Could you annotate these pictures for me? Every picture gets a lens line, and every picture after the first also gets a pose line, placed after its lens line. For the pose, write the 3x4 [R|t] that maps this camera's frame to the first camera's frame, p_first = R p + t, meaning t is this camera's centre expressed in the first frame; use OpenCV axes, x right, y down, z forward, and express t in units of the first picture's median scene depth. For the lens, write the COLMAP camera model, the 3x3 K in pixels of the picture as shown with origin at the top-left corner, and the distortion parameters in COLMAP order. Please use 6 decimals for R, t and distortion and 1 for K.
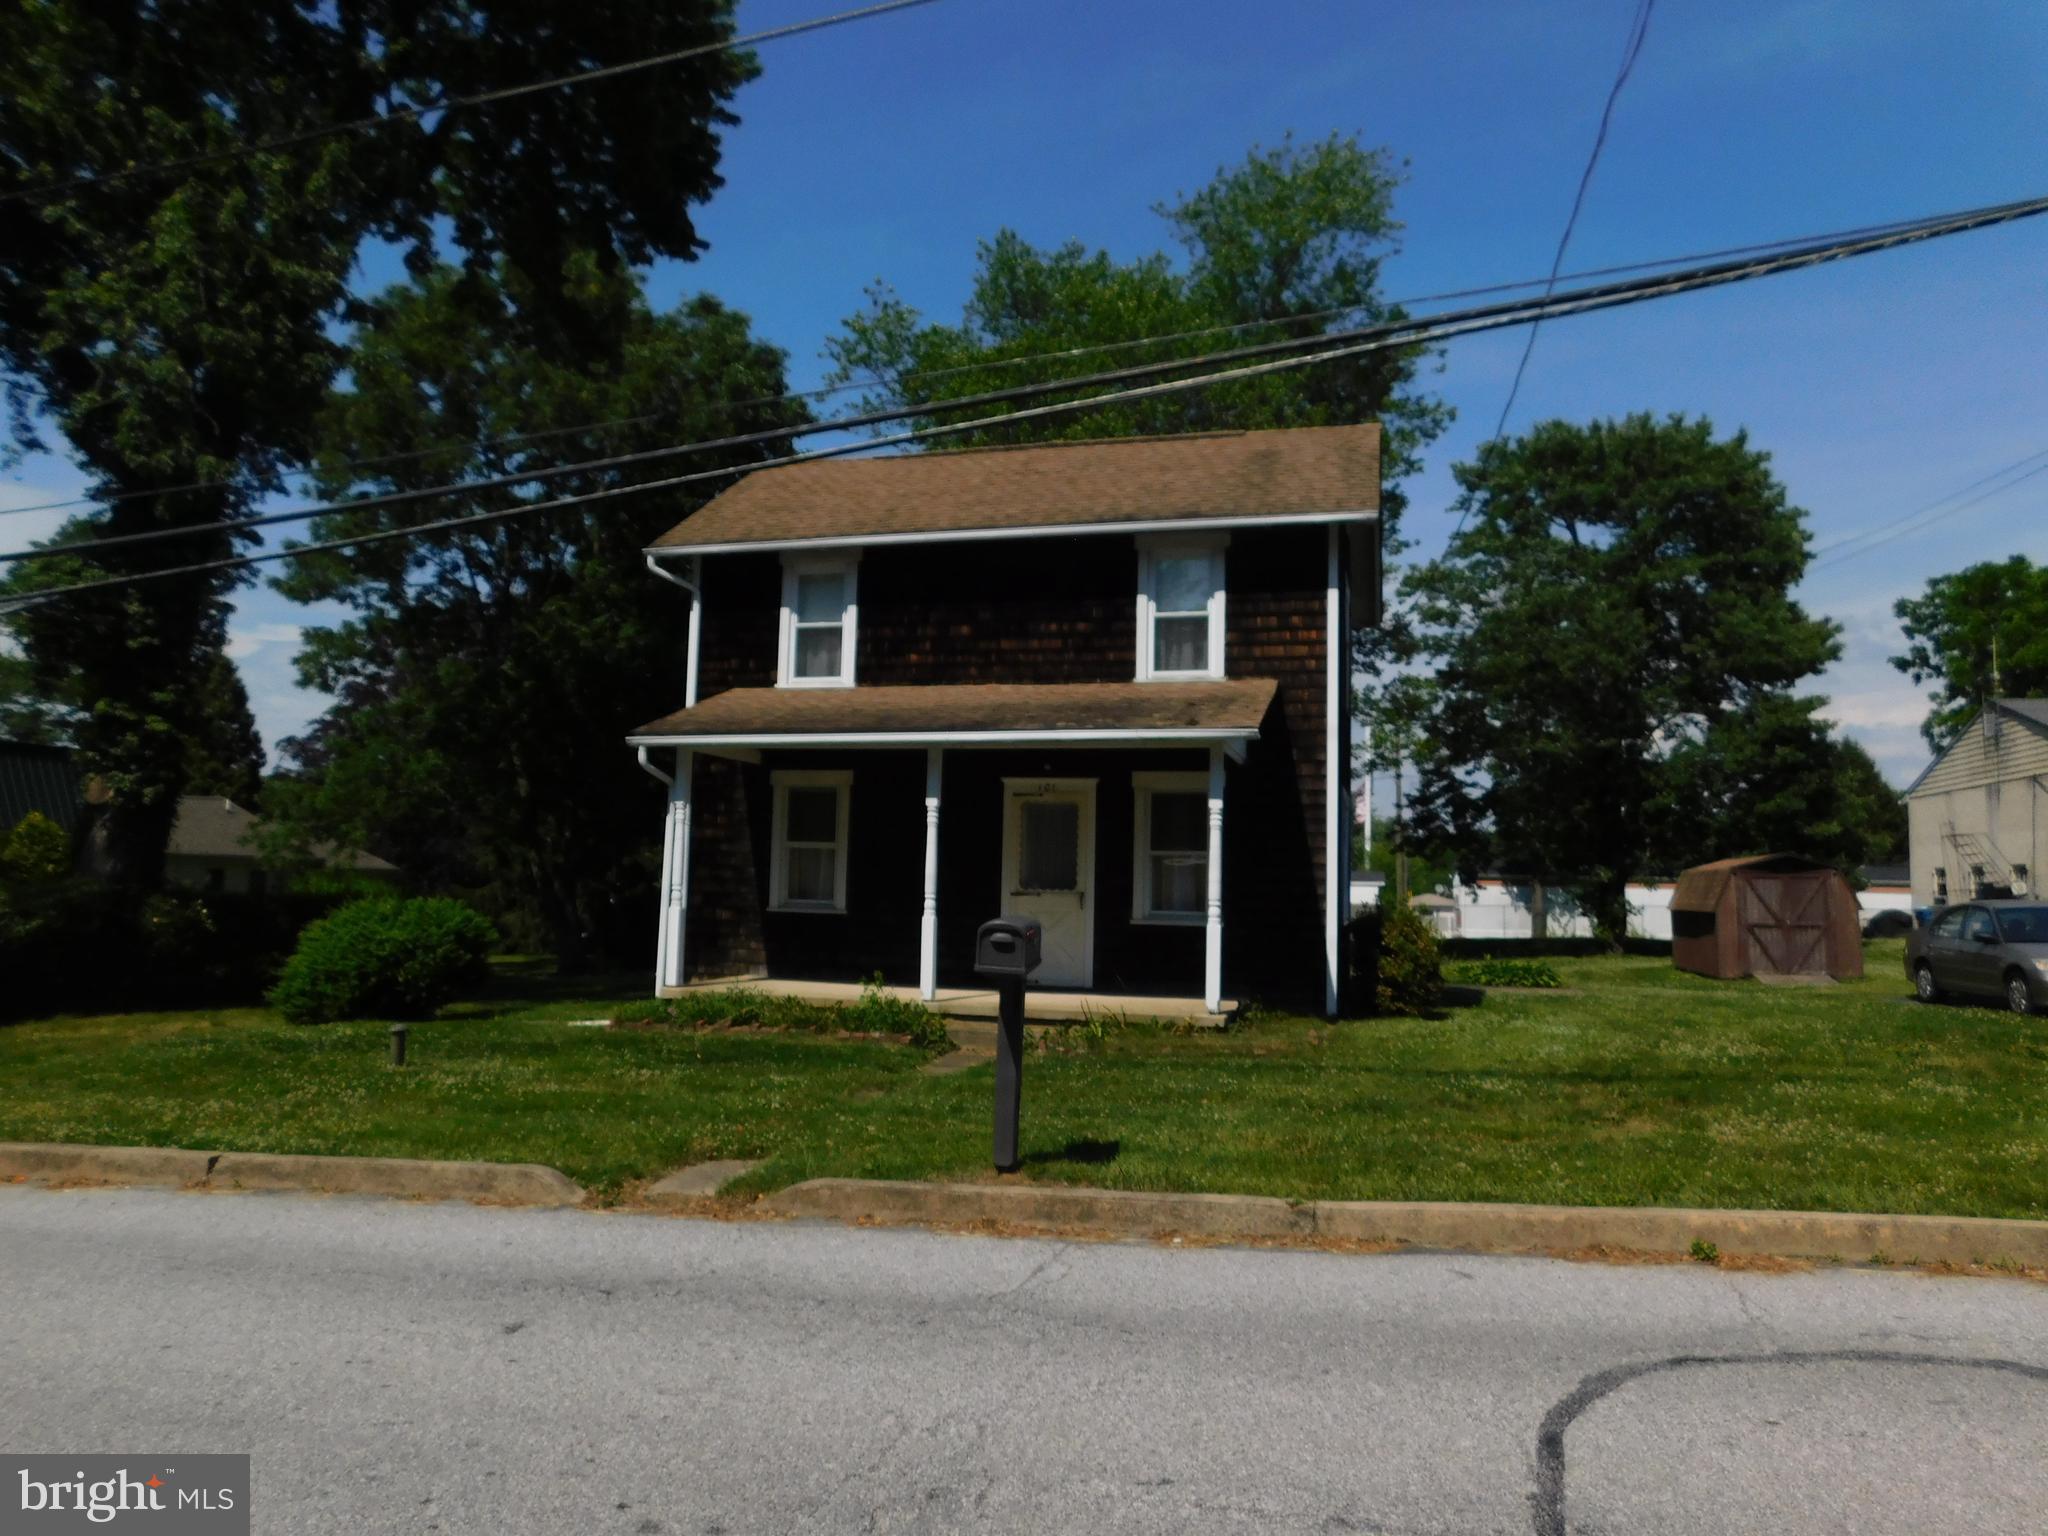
lens RADIAL K [[1378.8, 0, 1036.8], [0, 1378.8, 766.9], [0, 0, 1]] dist [-0.054529, 0.049572]
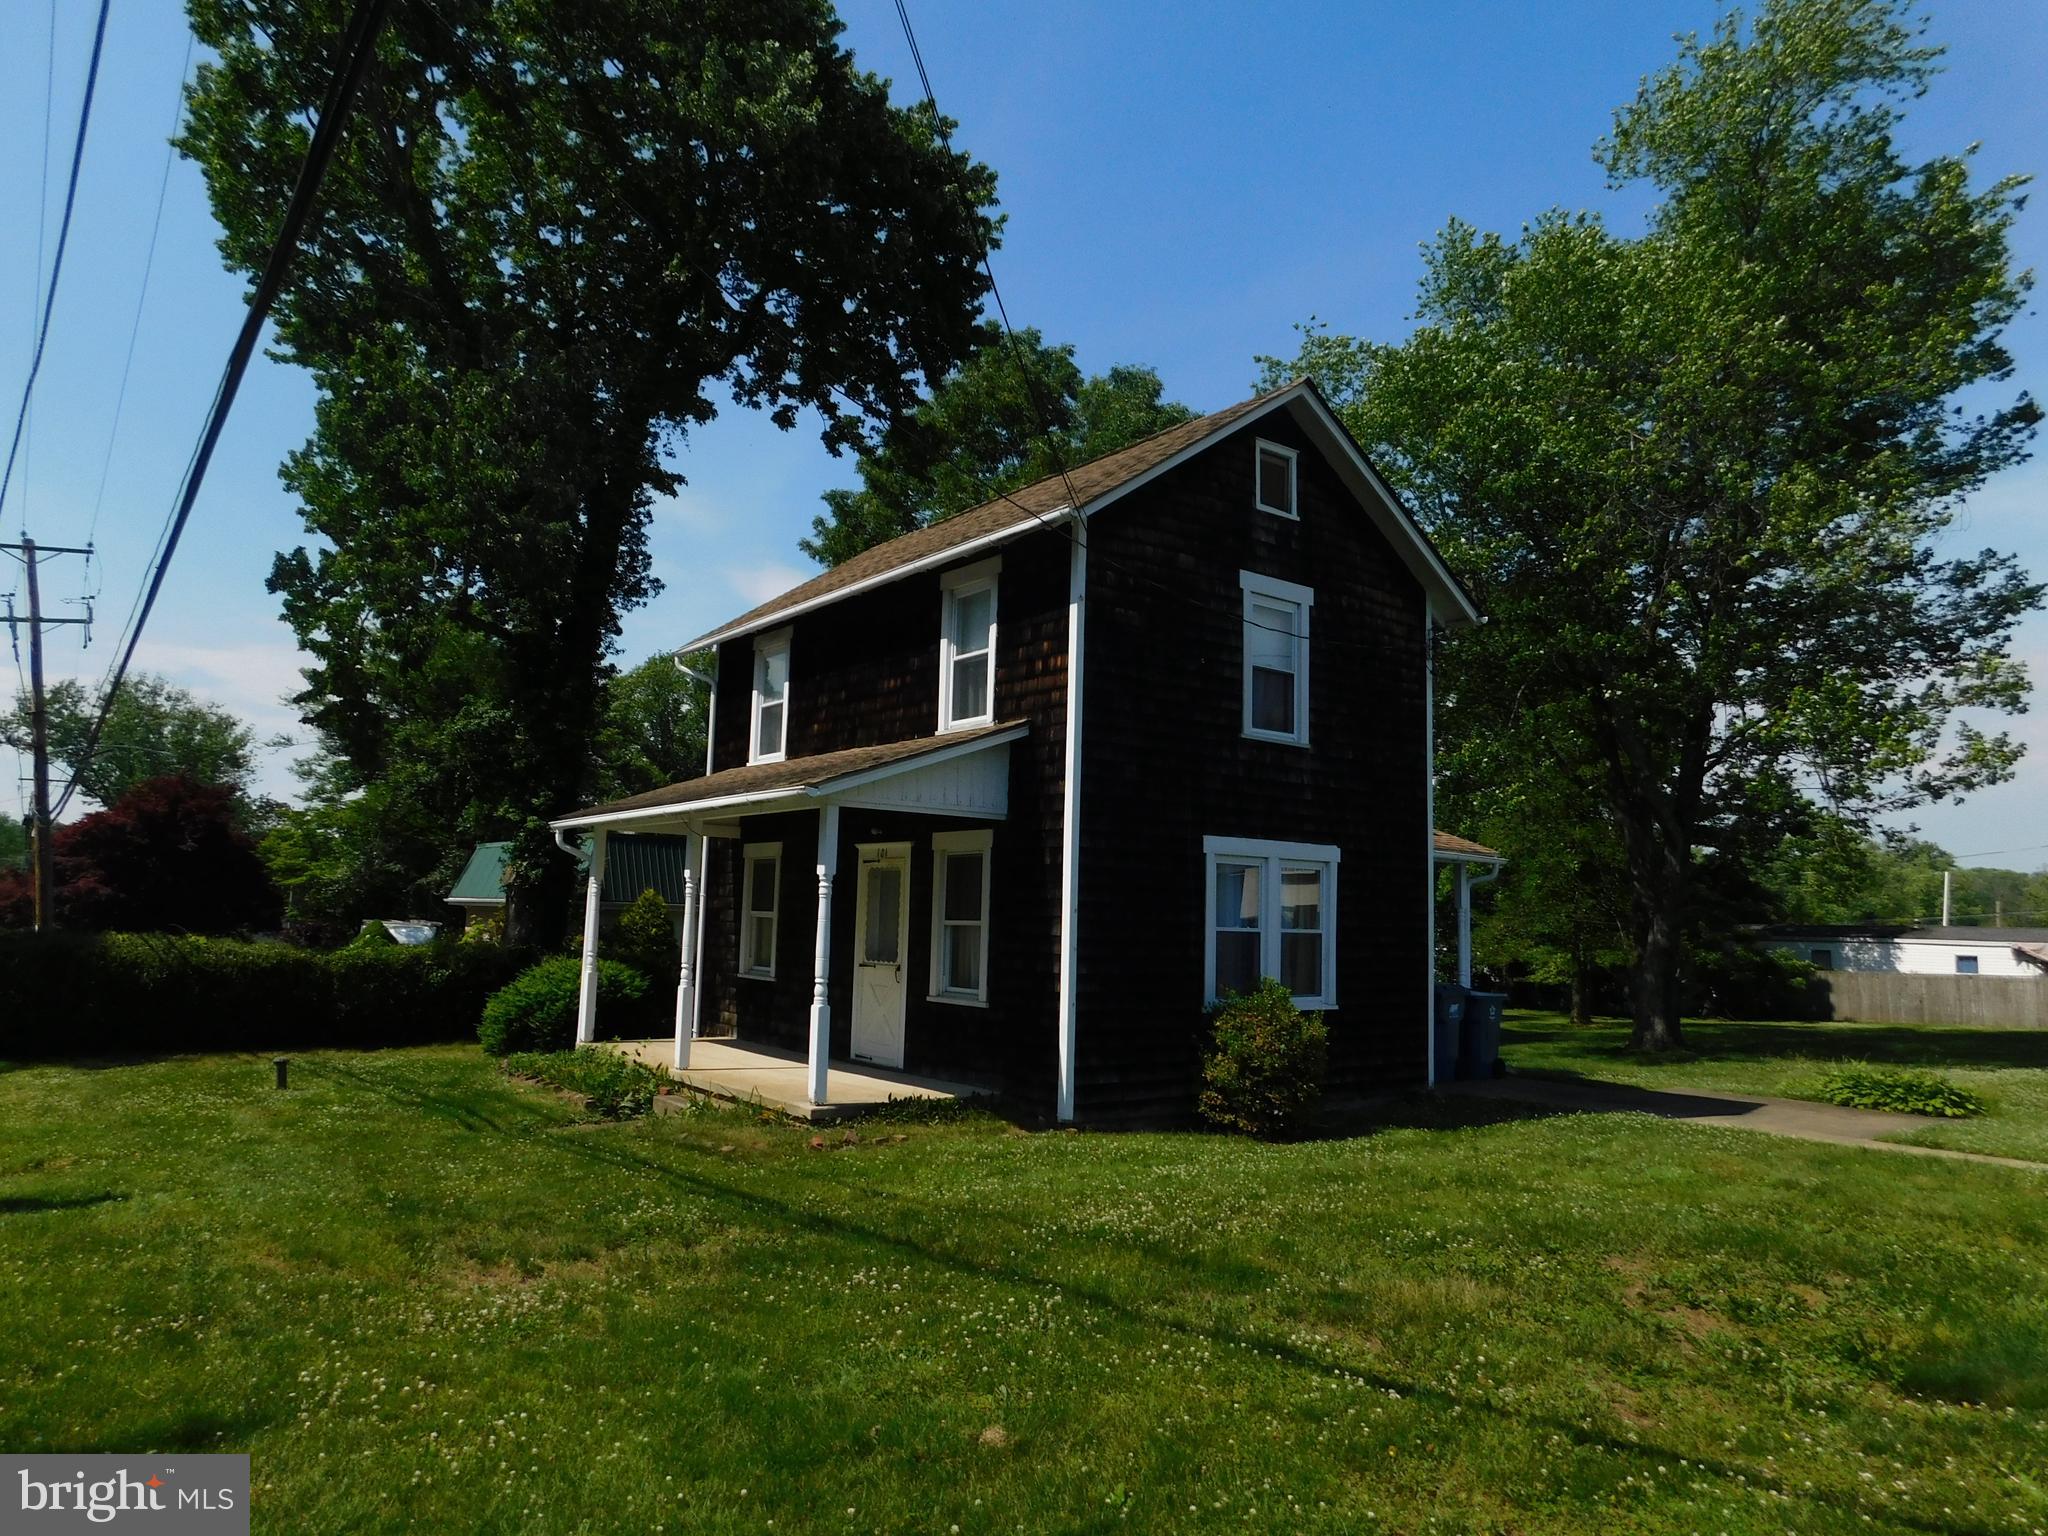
lens RADIAL K [[1378.8, 0, 1029.1], [0, 1378.8, 770.7], [0, 0, 1]] dist [-0.054529, 0.049572]
pose [[0.783611, -0.067730, -0.617548, 0.677957], [0.040833, 0.997505, -0.057589, 0.017311], [0.619908, 0.019911, 0.784422, 0.320801]]
